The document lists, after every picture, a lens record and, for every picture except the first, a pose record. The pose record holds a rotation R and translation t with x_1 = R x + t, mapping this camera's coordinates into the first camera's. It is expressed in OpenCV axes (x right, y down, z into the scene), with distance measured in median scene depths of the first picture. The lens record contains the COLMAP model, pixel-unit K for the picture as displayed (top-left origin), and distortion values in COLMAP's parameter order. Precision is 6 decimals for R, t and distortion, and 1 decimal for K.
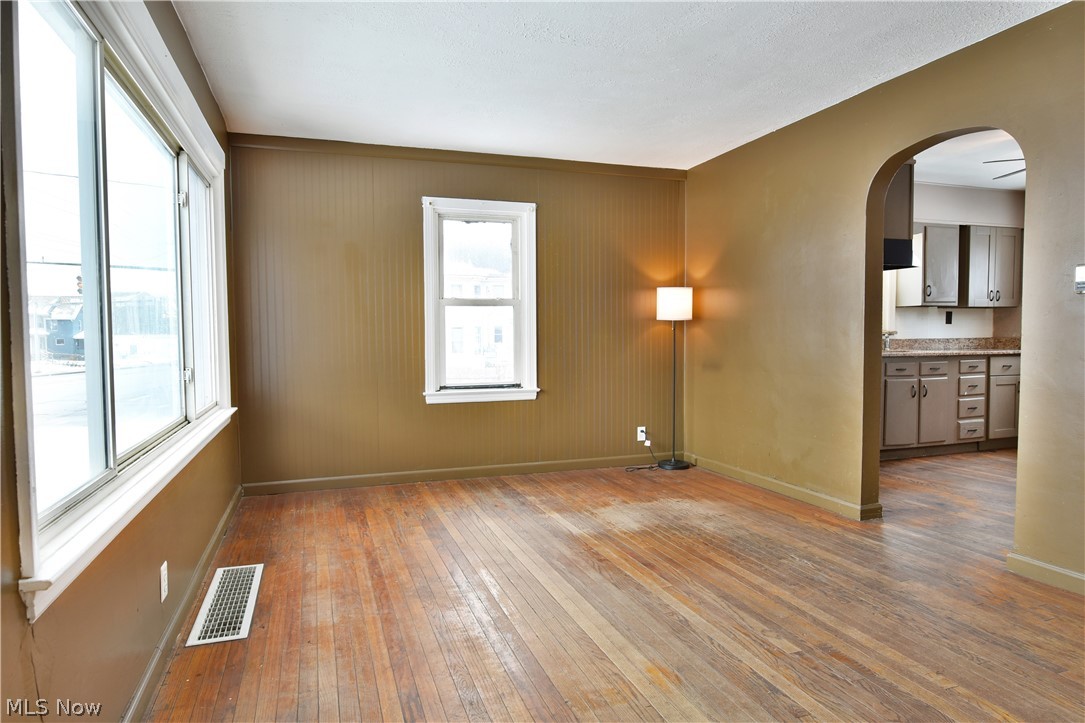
lens RADIAL K [[659.1, 0, 542.8], [0, 659.1, 365.2], [0, 0, 1]] dist [-0.013026, -0.004851]
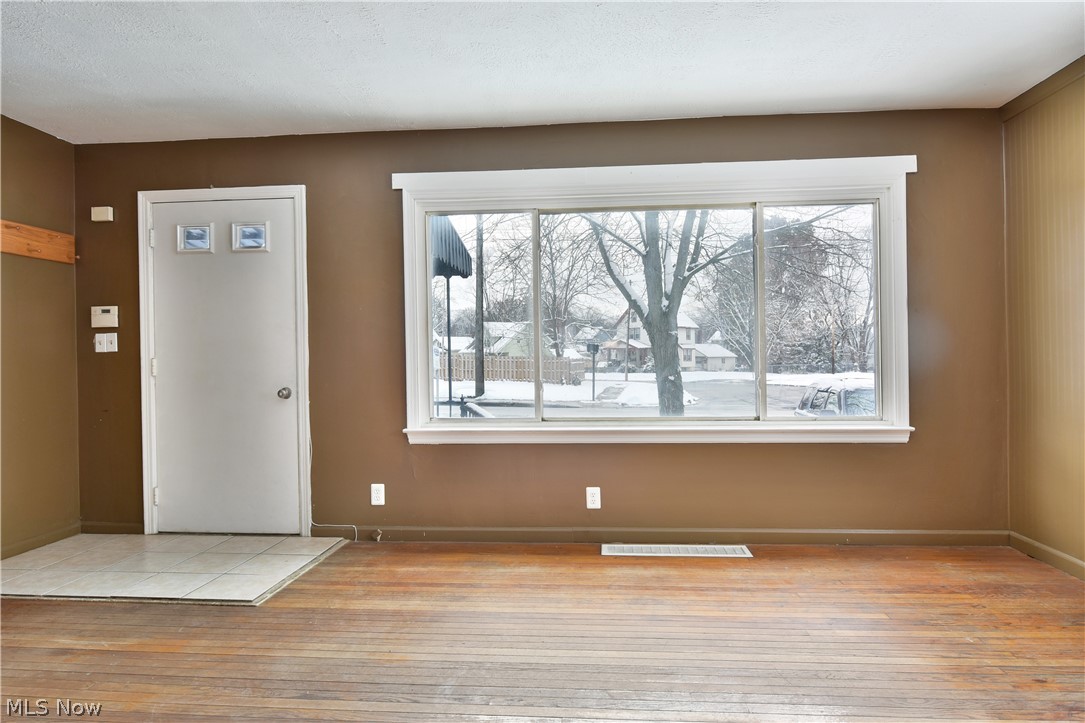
lens RADIAL K [[666.7, 0, 549.8], [0, 666.7, 361.6], [0, 0, 1]] dist [-0.008063, -0.001888]
pose [[-0.403168, 0.020400, -0.914899, 0.454766], [-0.032954, 0.998779, 0.036792, -0.035380], [0.914533, 0.044983, -0.402003, 0.692619]]
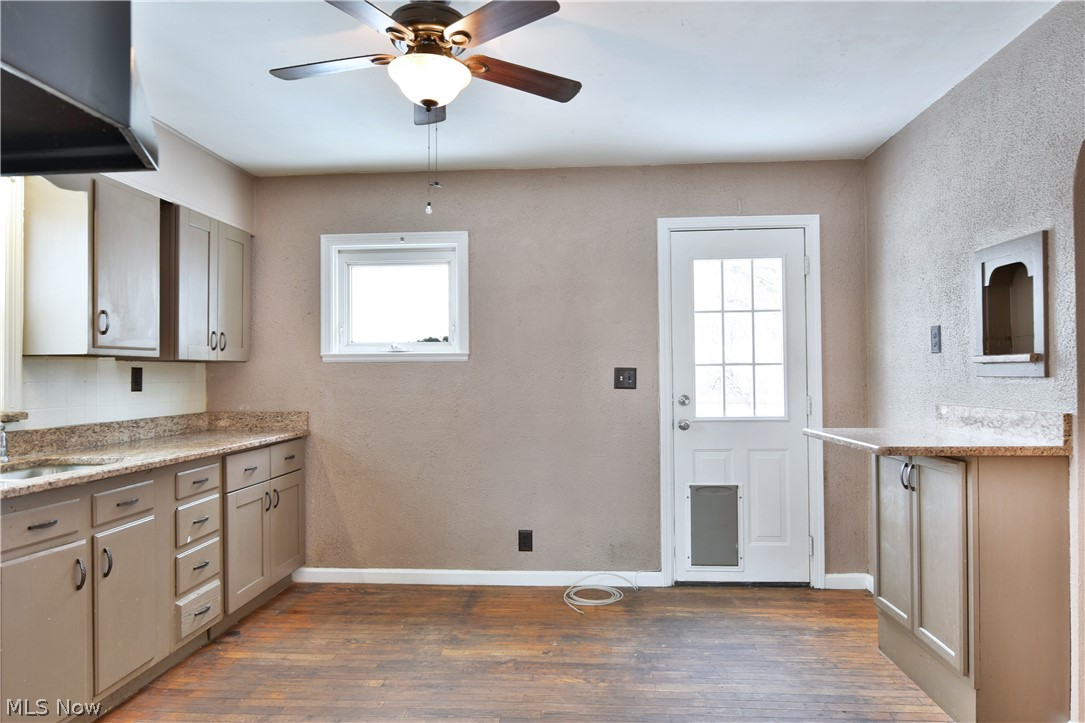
lens RADIAL K [[659.1, 0, 542.8], [0, 659.1, 365.2], [0, 0, 1]] dist [-0.013026, -0.004851]
pose [[0.392124, 0.019525, 0.919705, 0.341536], [0.051486, 0.997742, -0.043133, -0.056982], [-0.918471, 0.064265, 0.390233, 0.638364]]
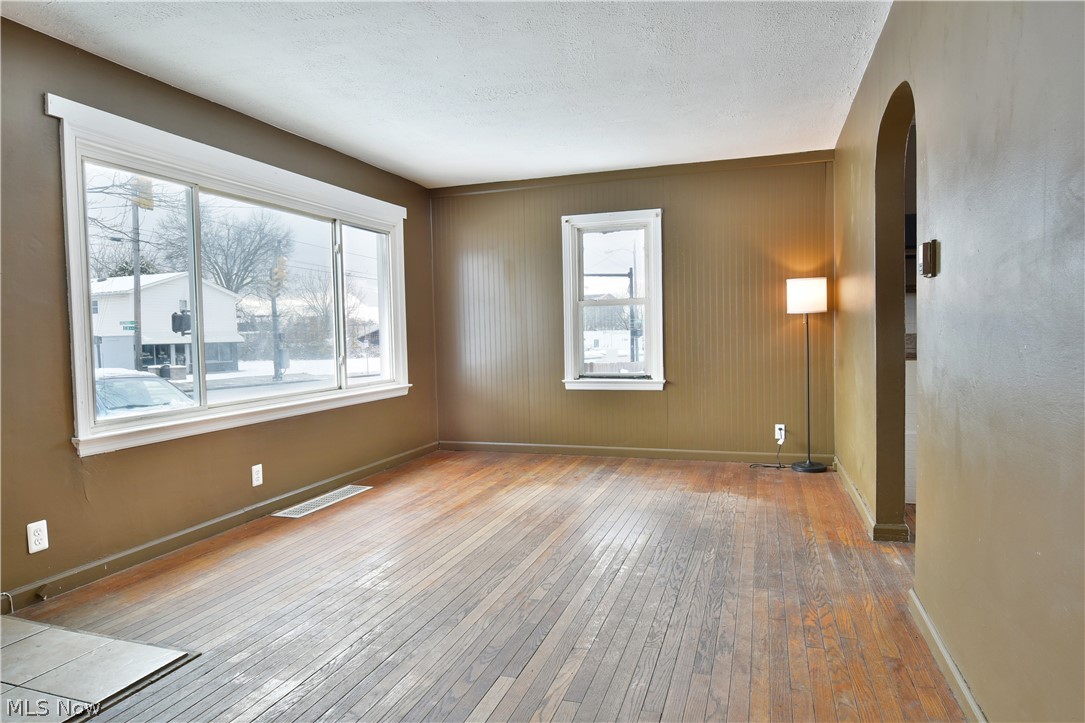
lens RADIAL K [[659.1, 0, 542.8], [0, 659.1, 365.2], [0, 0, 1]] dist [-0.013026, -0.004851]
pose [[0.791477, 0.020122, -0.610868, 0.490668], [-0.014399, 0.999794, 0.014277, -0.001891], [0.611030, -0.002504, 0.791604, 0.028814]]
